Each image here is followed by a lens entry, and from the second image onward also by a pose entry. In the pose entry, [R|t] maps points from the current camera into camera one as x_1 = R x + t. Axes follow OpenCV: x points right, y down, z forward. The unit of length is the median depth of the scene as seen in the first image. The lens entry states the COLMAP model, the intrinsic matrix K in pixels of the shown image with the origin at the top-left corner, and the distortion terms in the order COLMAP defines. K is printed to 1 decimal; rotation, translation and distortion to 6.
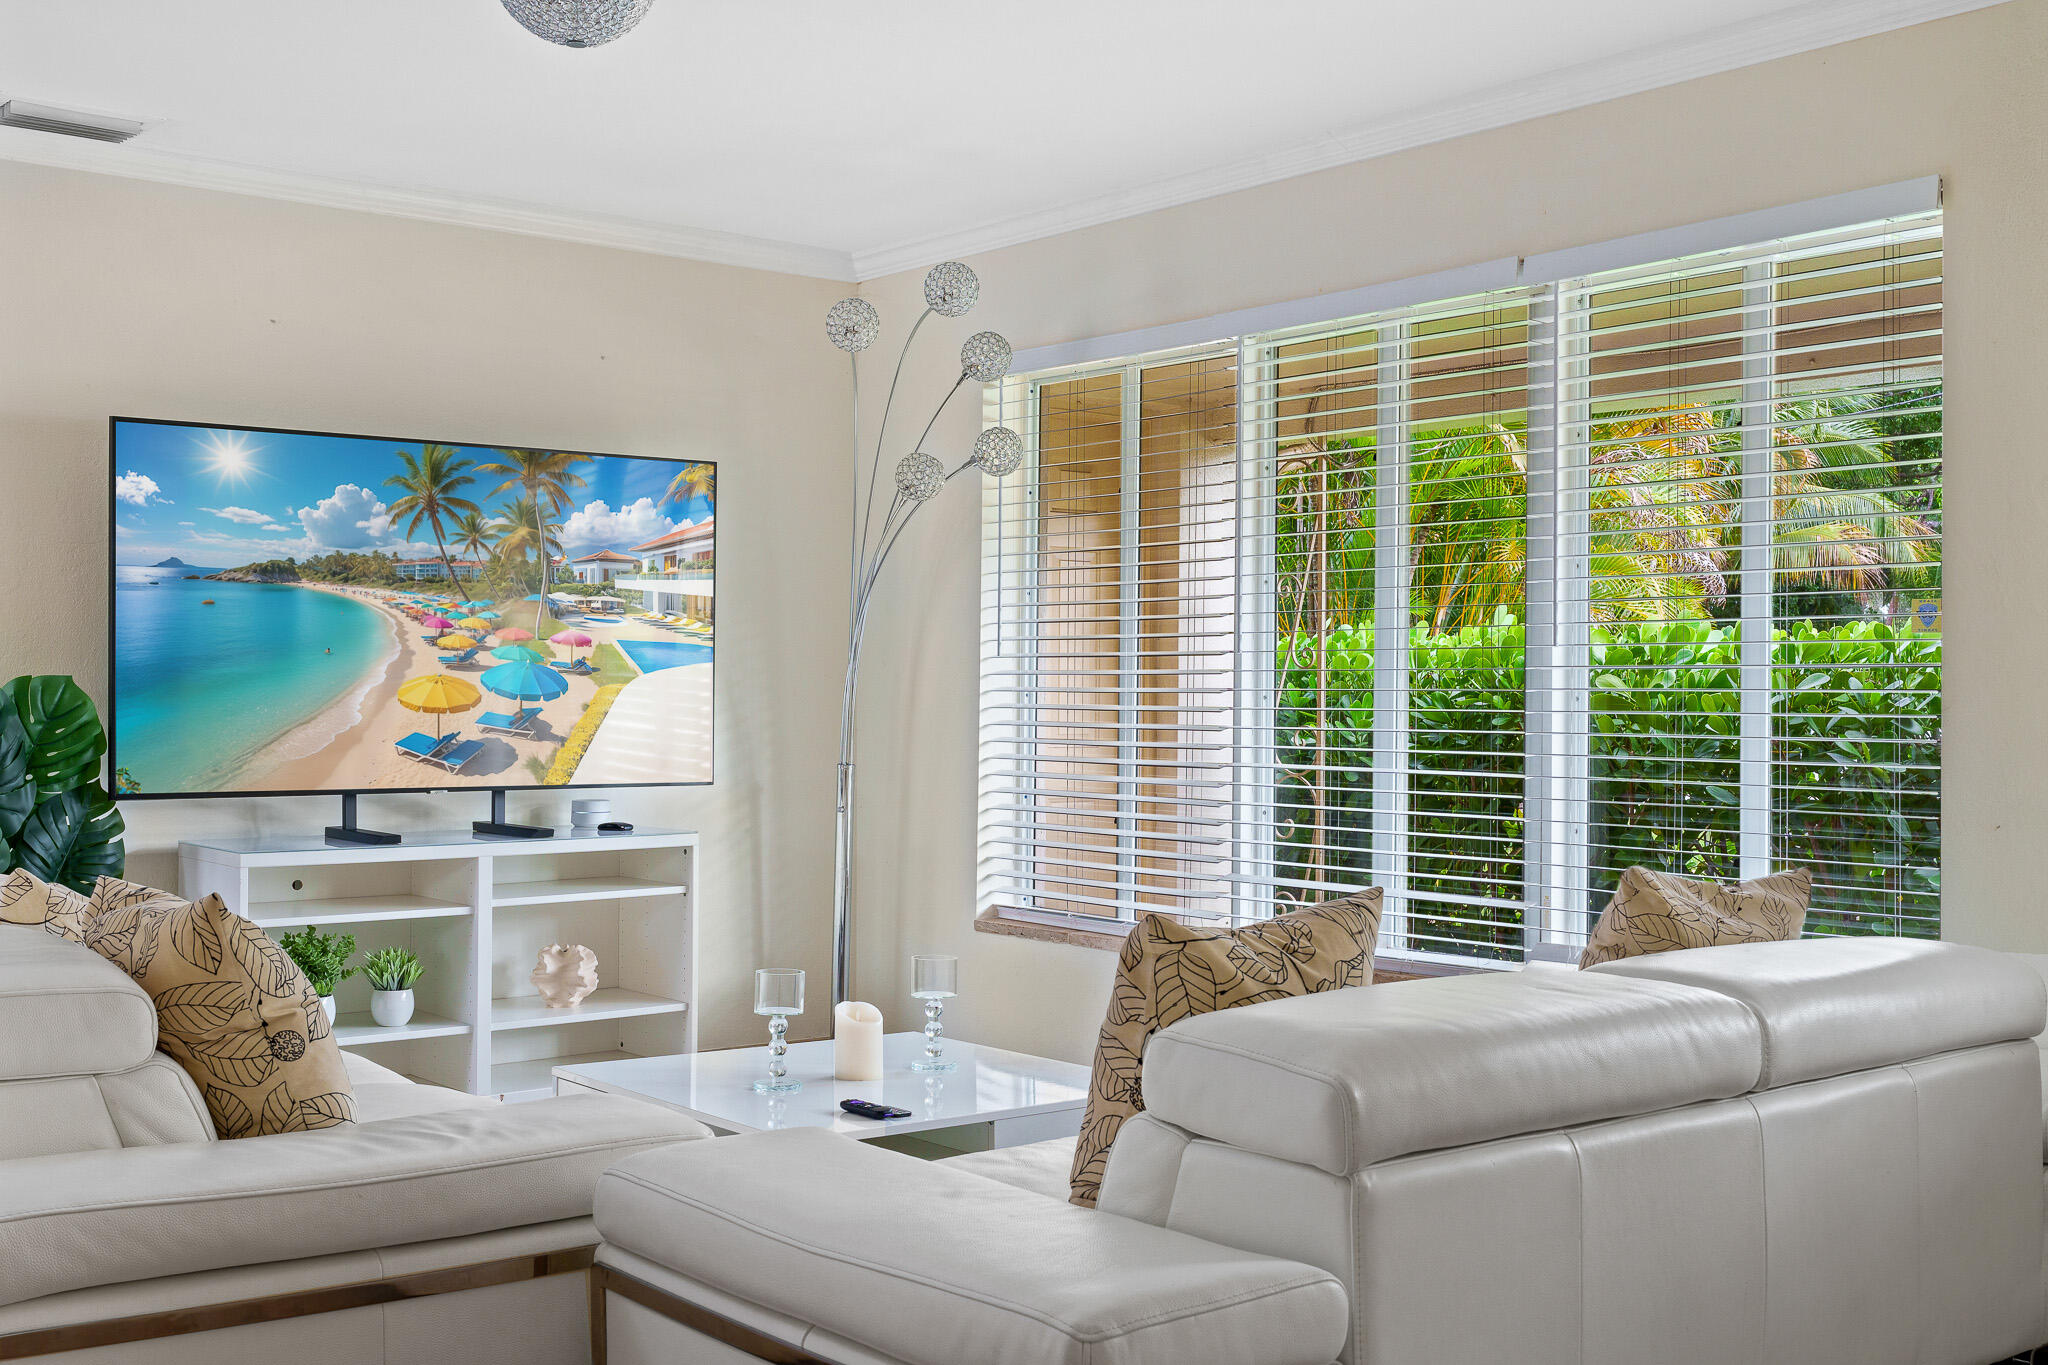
lens RADIAL K [[2128.8, 0, 1015.0], [0, 2128.8, 686.0], [0, 0, 1]] dist [0.016271, 0.000000]
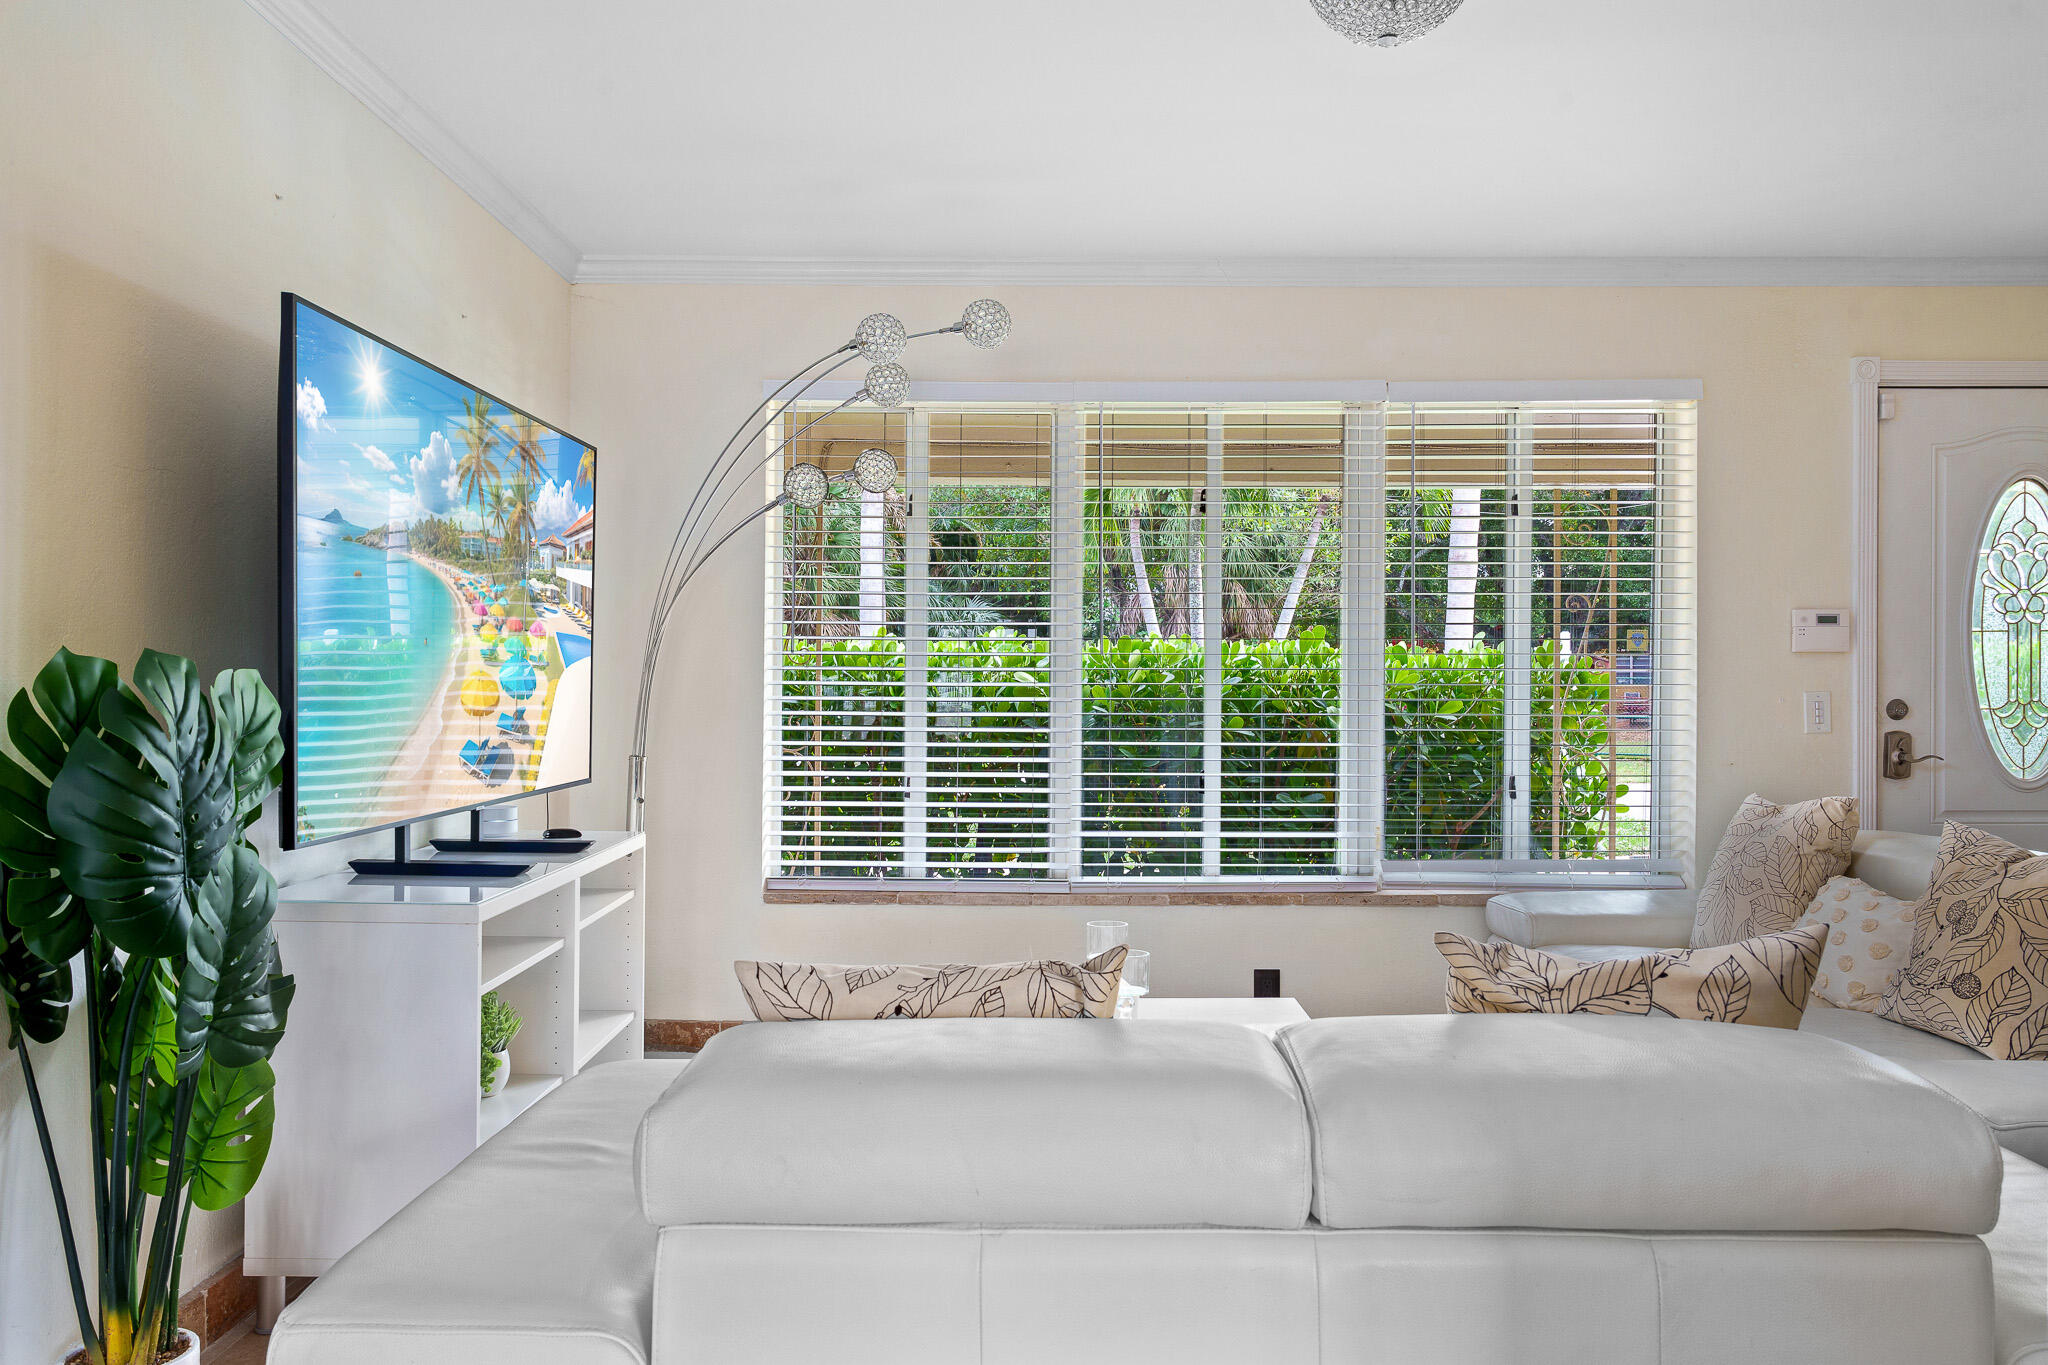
lens RADIAL K [[1431.7, 0, 1022.5], [0, 1431.7, 678.6], [0, 0, 1]] dist [0.002958, -0.008550]
pose [[0.634981, -0.000926, 0.772527, -0.590258], [-0.008189, 0.999935, 0.007930, -0.009003], [-0.772485, -0.011362, 0.634932, 0.498254]]
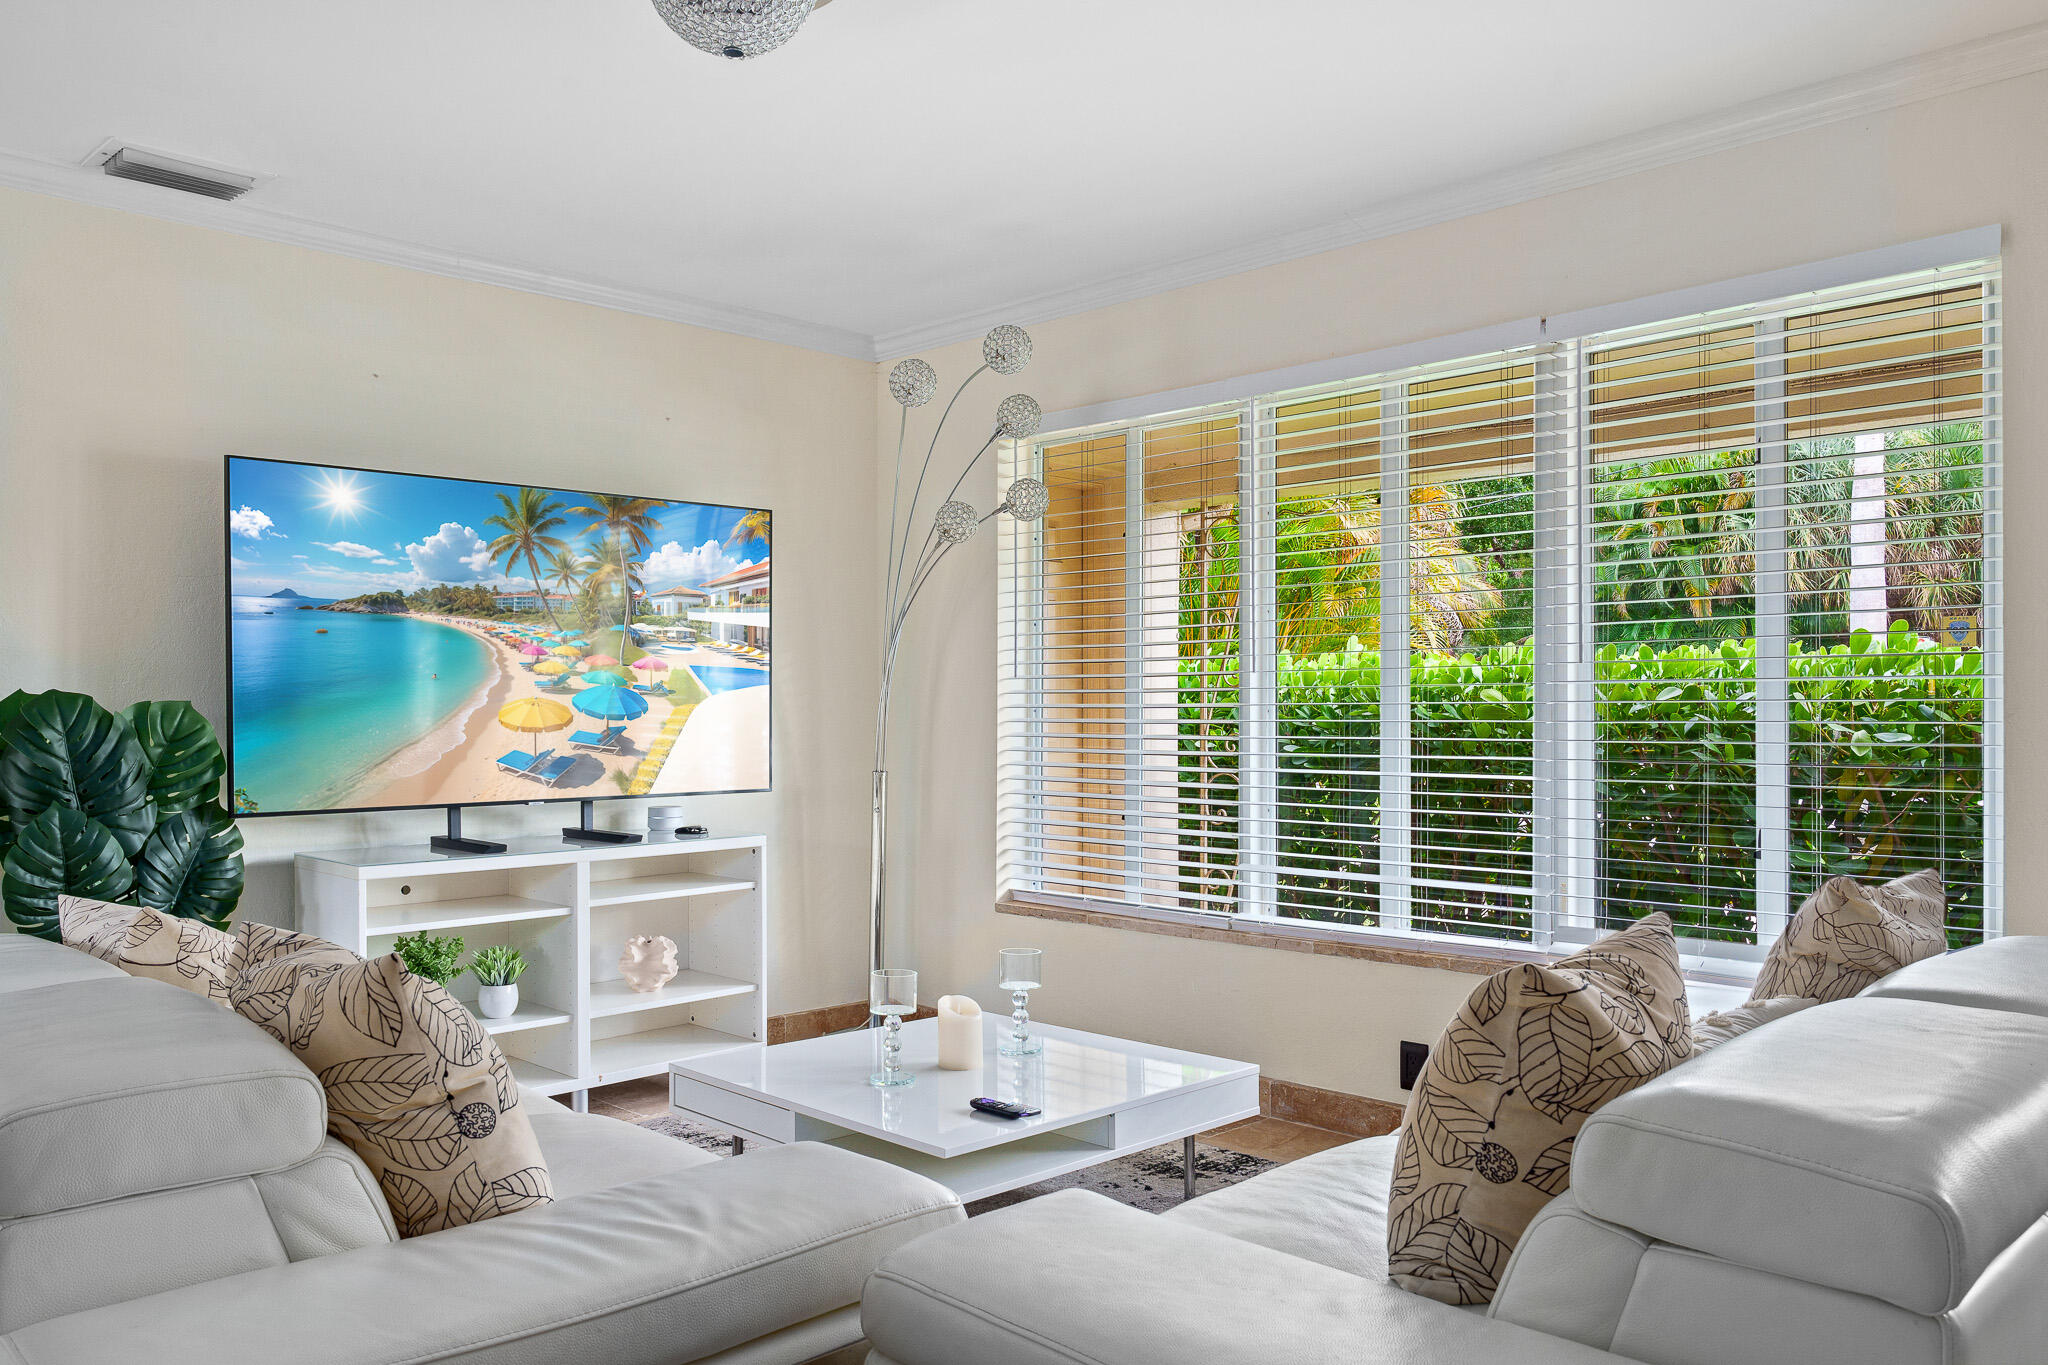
lens RADIAL K [[1431.7, 0, 978.2], [0, 1431.7, 726.0], [0, 0, 1]] dist [0.002958, -0.008550]
pose [[0.994944, -0.010038, 0.099933, -0.120695], [0.008523, 0.999842, 0.015583, -0.000177], [-0.100073, -0.014652, 0.994872, 0.248460]]
